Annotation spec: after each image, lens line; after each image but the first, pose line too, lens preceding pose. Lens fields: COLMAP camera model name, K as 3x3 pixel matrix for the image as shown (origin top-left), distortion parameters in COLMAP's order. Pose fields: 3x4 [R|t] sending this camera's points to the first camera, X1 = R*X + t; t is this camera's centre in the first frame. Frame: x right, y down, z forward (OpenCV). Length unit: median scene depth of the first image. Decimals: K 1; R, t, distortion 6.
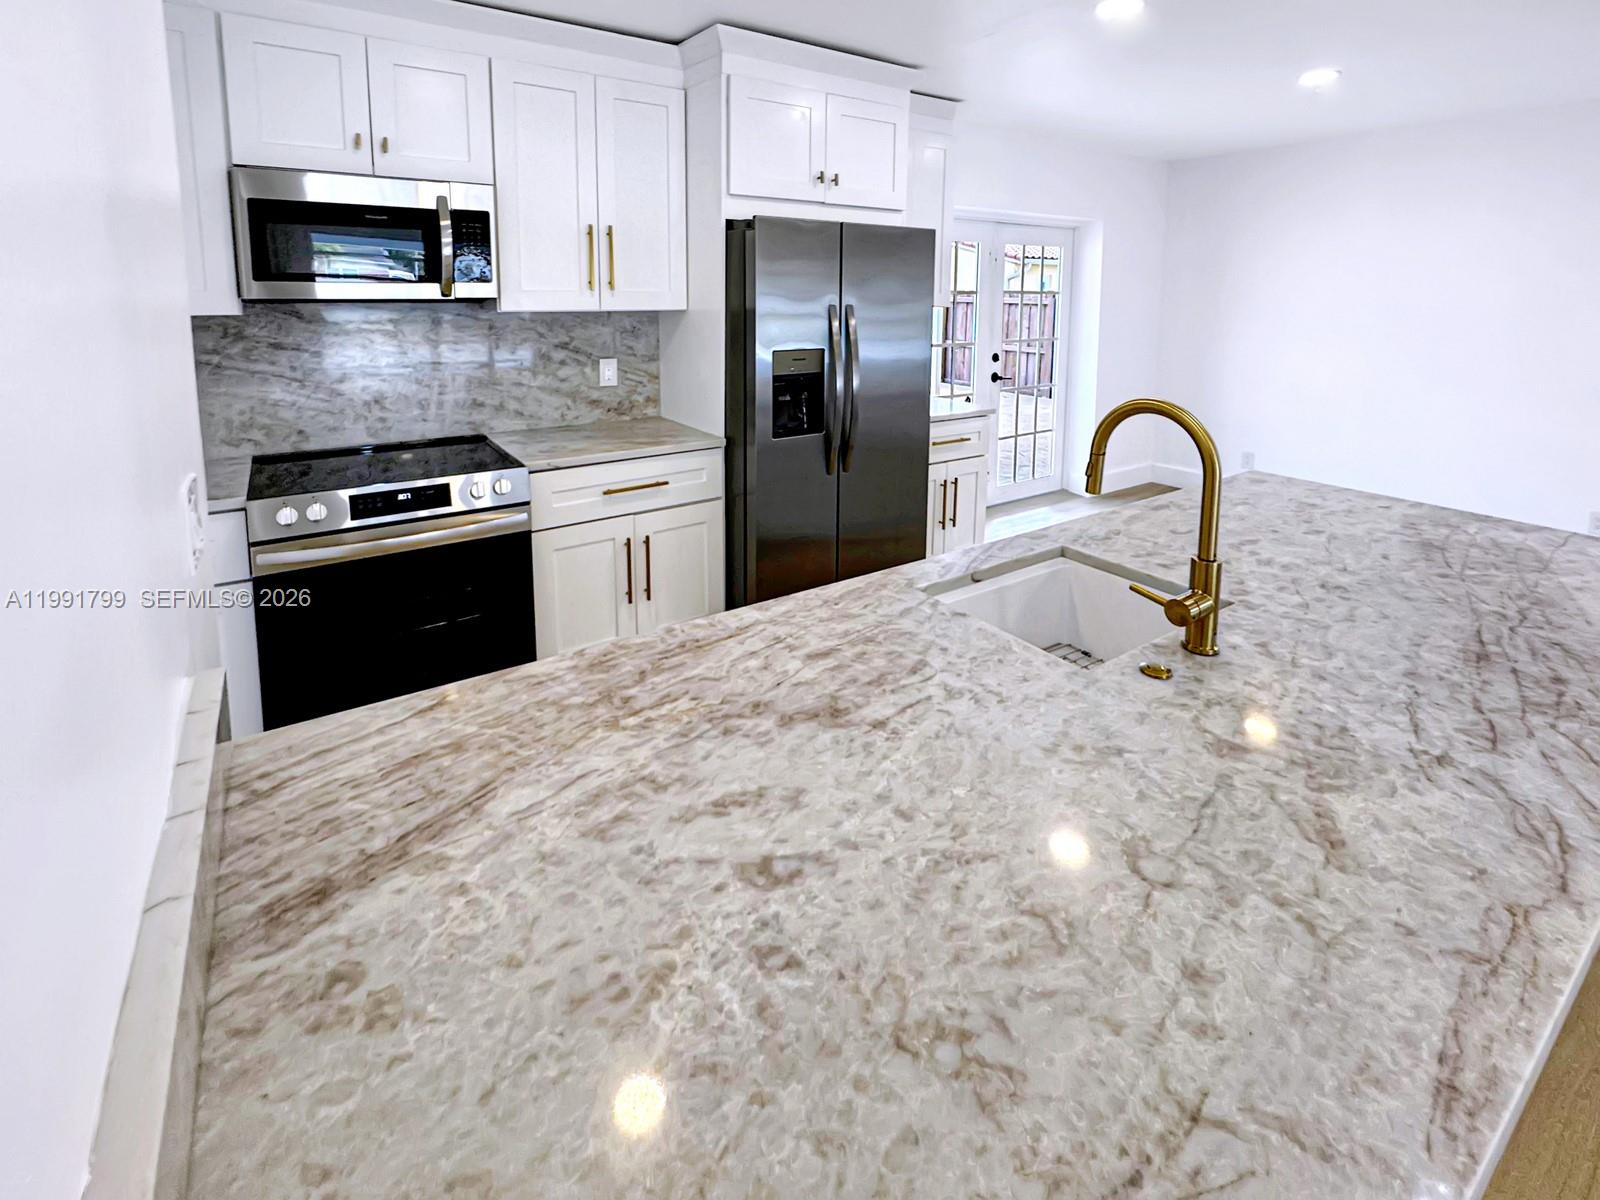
lens RADIAL K [[759.4, 0, 809.1], [0, 759.4, 381.3], [0, 0, 1]] dist [-0.001330, -0.000262]
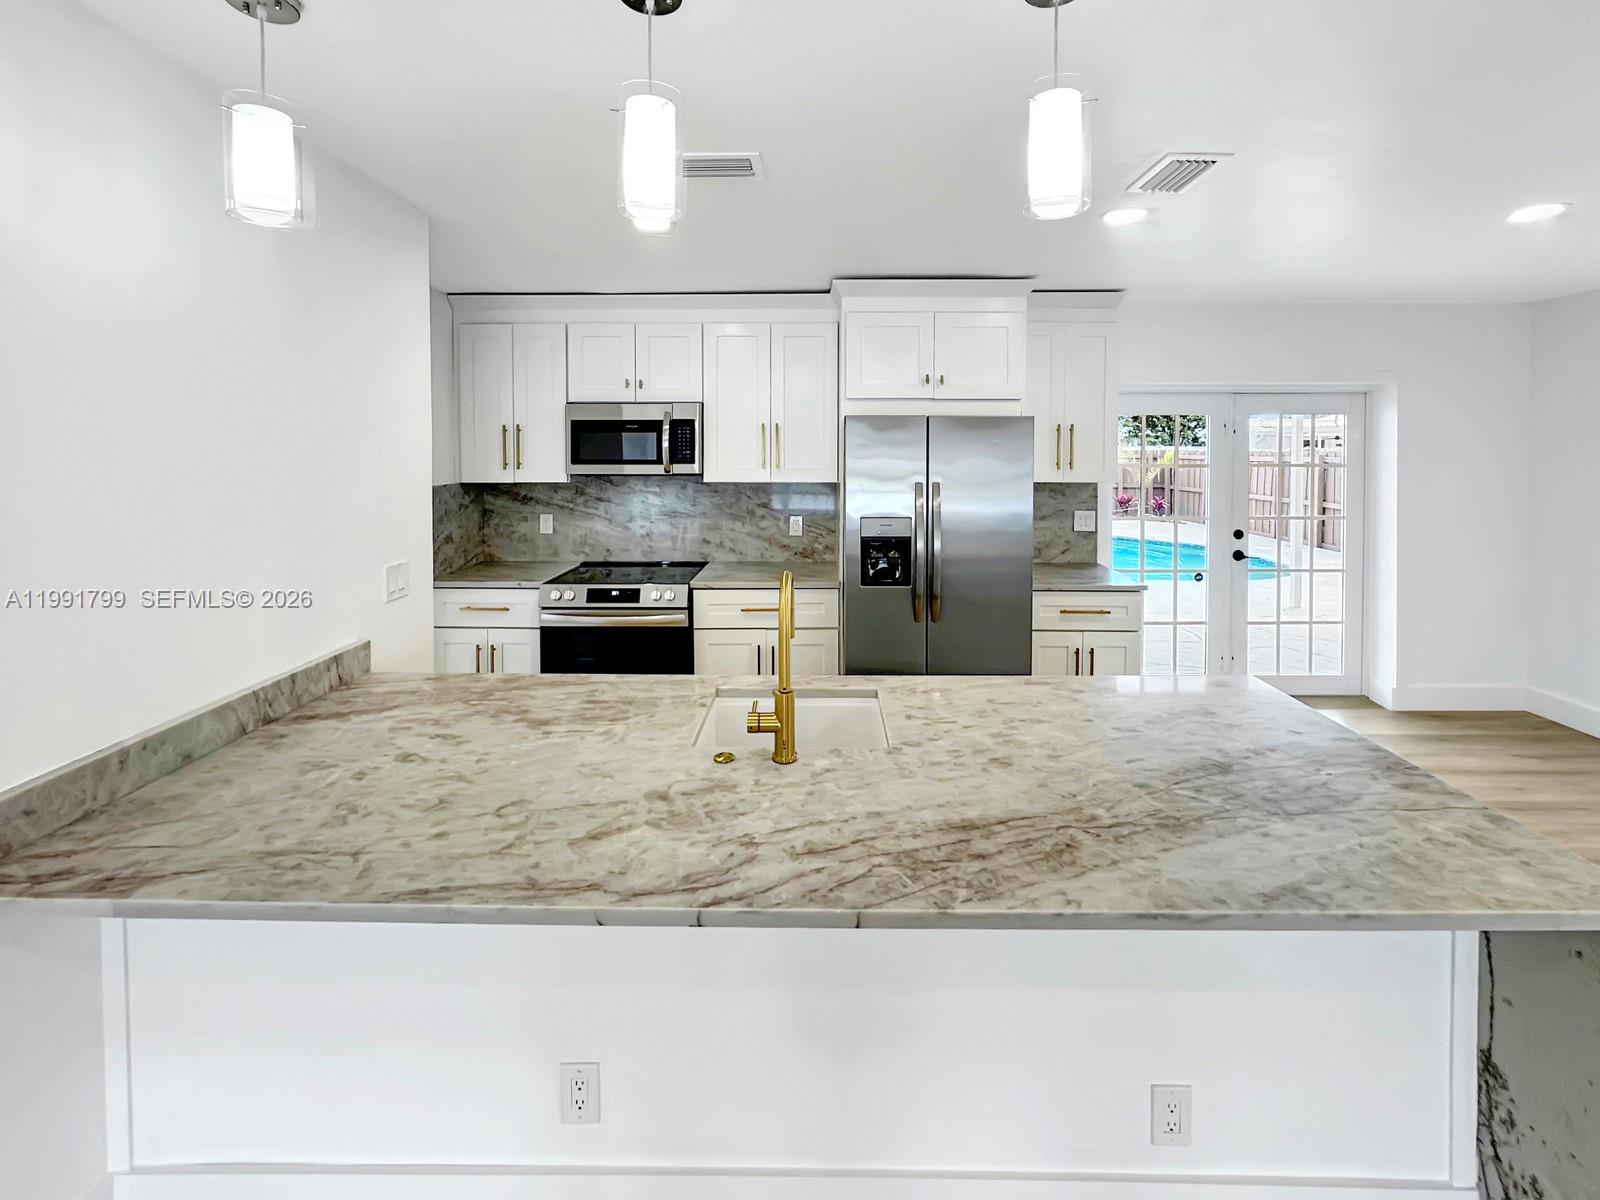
lens RADIAL K [[689.6, 0, 803.7], [0, 689.6, 451.9], [0, 0, 1]] dist [0.002766, 0.000728]
pose [[0.812805, -0.000360, -0.582536, 0.593011], [-0.064315, 0.993831, -0.090352, -0.040681], [0.578975, 0.110905, 0.807768, -0.020378]]
